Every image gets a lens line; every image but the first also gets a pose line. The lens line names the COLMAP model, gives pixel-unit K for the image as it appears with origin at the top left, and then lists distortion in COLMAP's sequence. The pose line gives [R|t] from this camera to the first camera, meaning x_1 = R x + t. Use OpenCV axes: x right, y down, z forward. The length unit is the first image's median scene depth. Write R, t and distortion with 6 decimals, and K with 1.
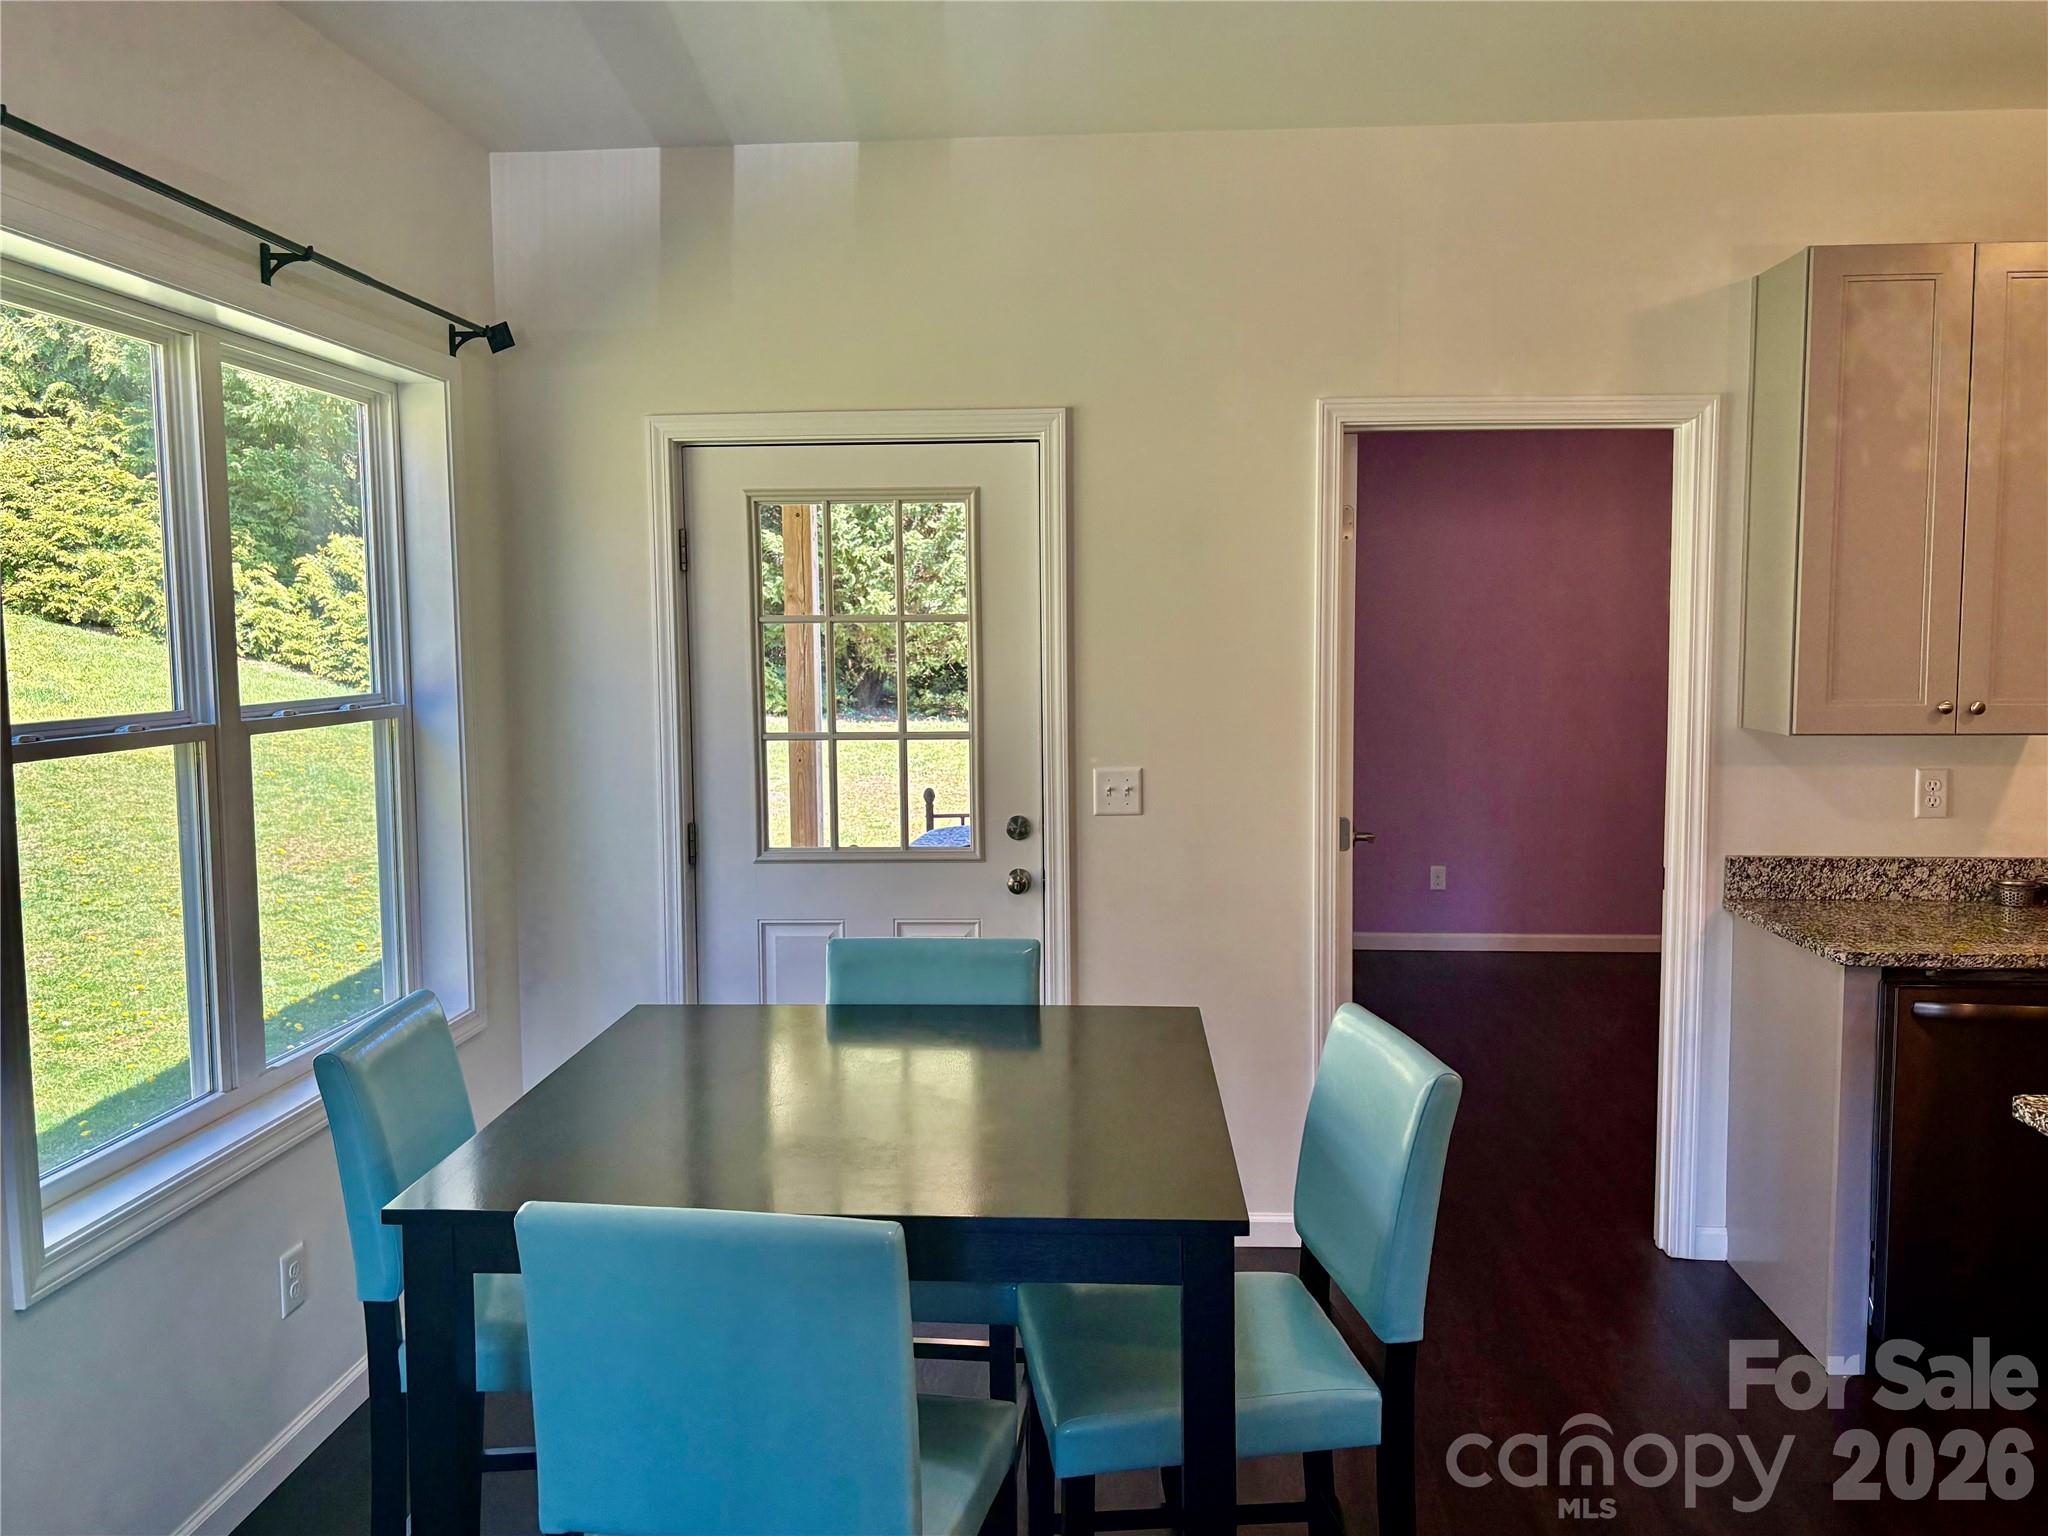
lens RADIAL K [[1598.5, 0, 1020.8], [0, 1598.5, 785.7], [0, 0, 1]] dist [0.030874, -0.003215]
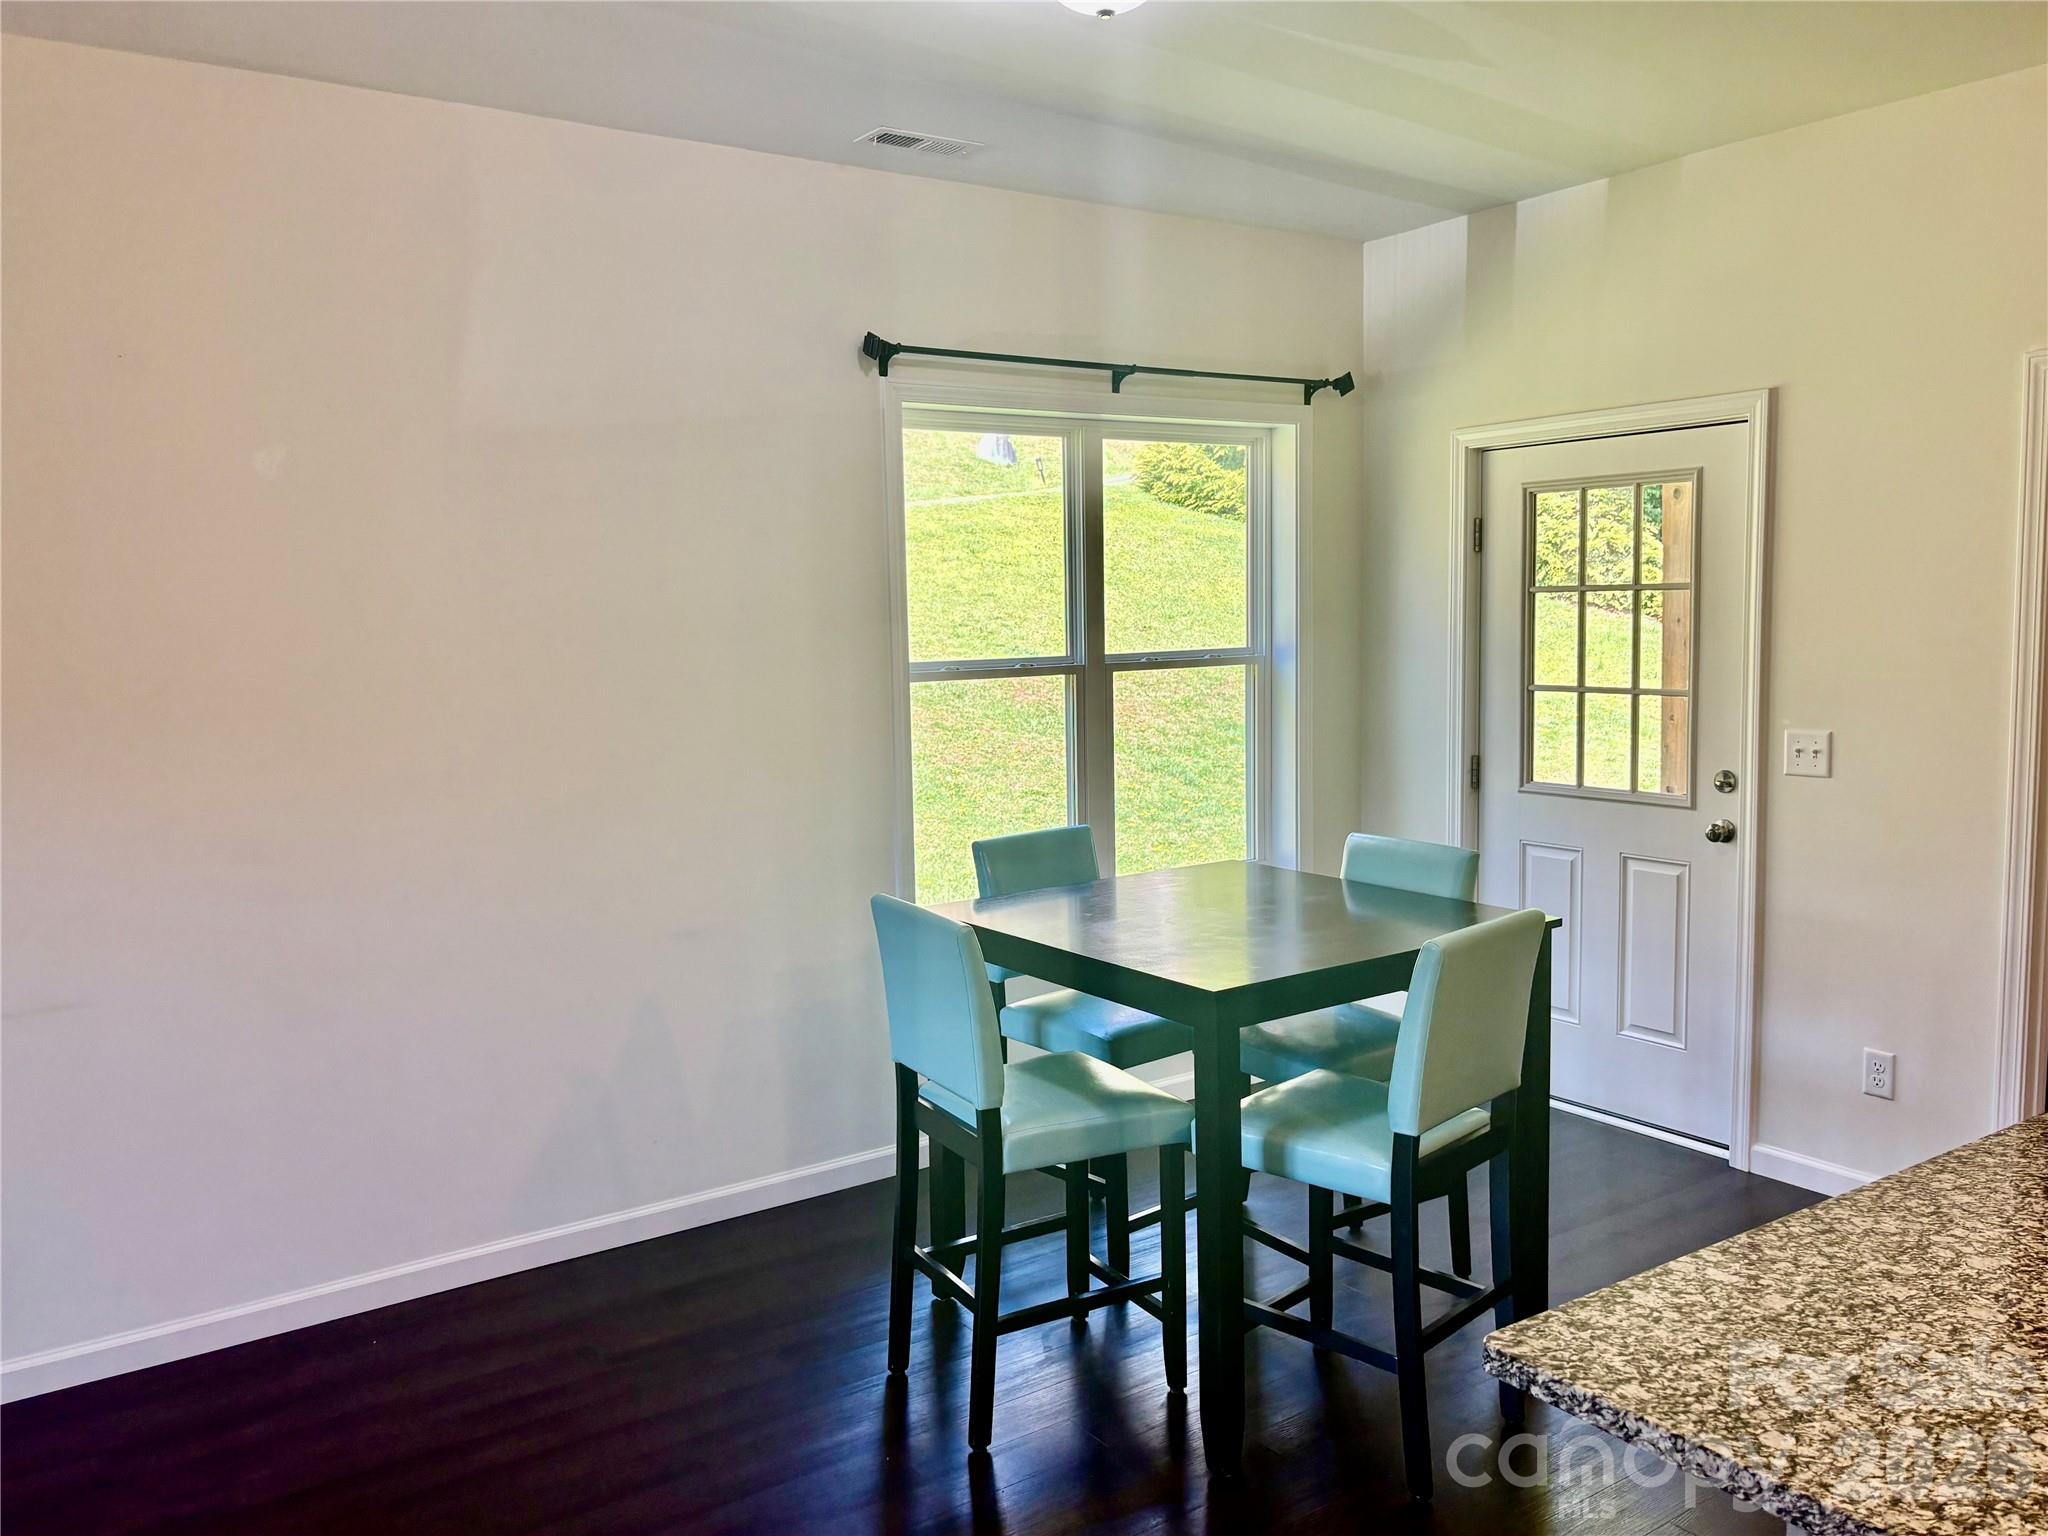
lens RADIAL K [[1598.5, 0, 1016.8], [0, 1598.5, 766.2], [0, 0, 1]] dist [0.030874, -0.003215]
pose [[0.623463, 0.076281, -0.778123, 0.554794], [-0.061163, 0.996938, 0.048726, -0.007631], [0.779457, 0.017214, 0.626219, -0.052455]]
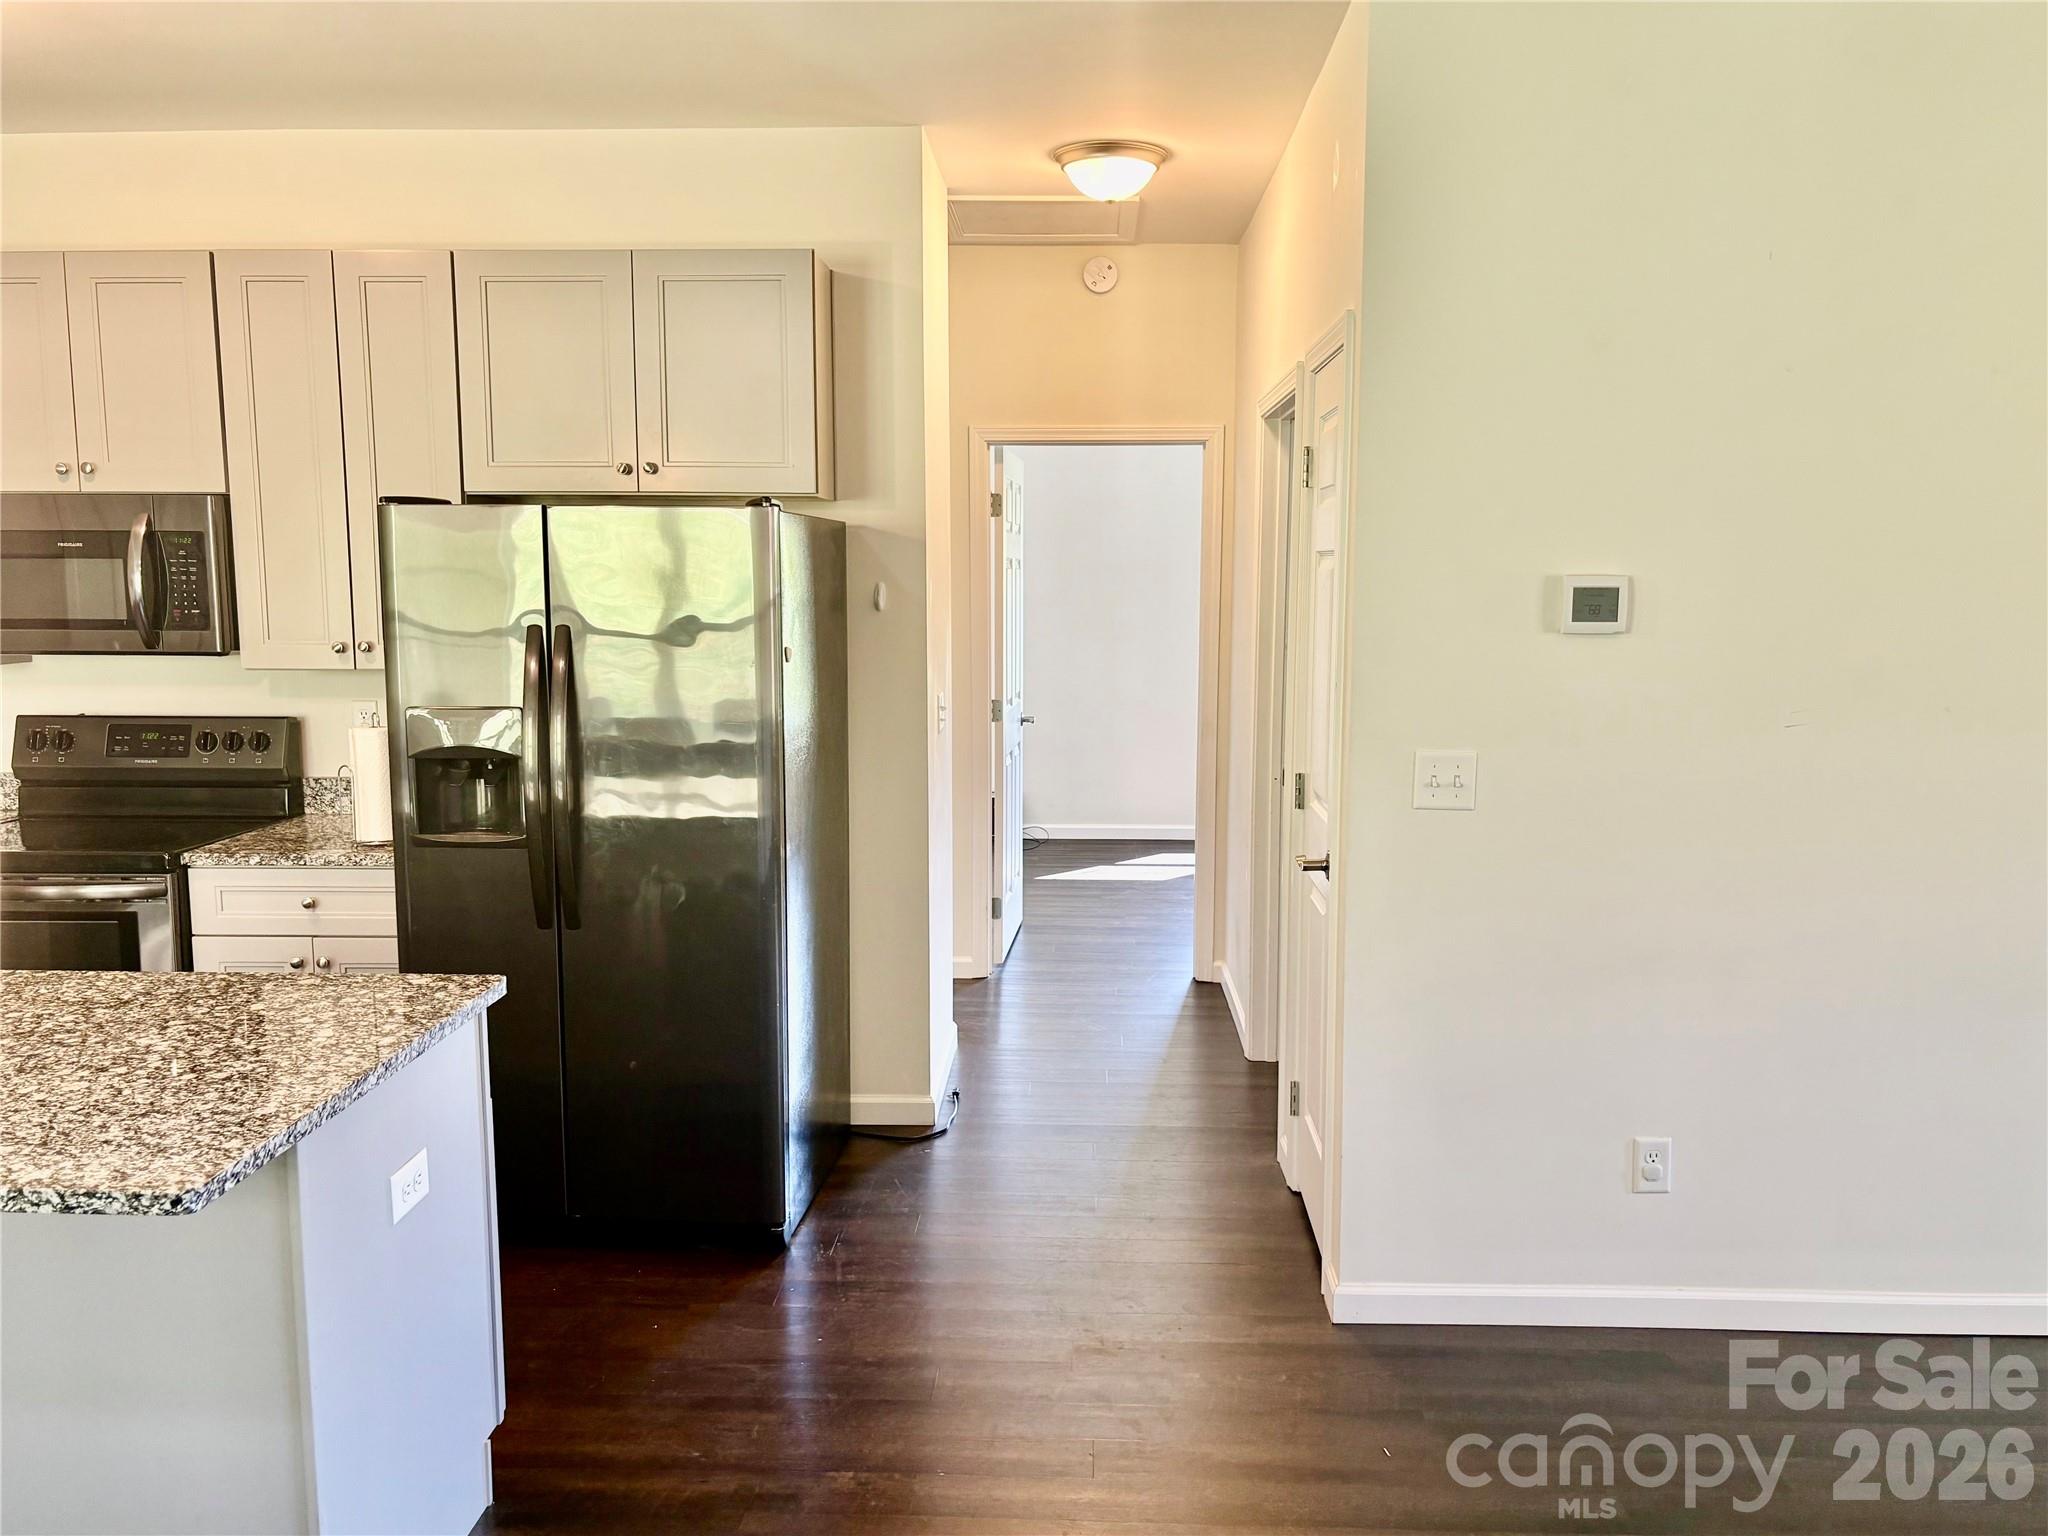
lens RADIAL K [[1598.5, 0, 1023.9], [0, 1598.5, 768.2], [0, 0, 1]] dist [0.030874, -0.003215]
pose [[-0.042841, -0.108879, 0.993131, -2.583715], [0.103691, 0.988191, 0.112810, 0.013948], [-0.993687, 0.107811, -0.031045, 0.409346]]
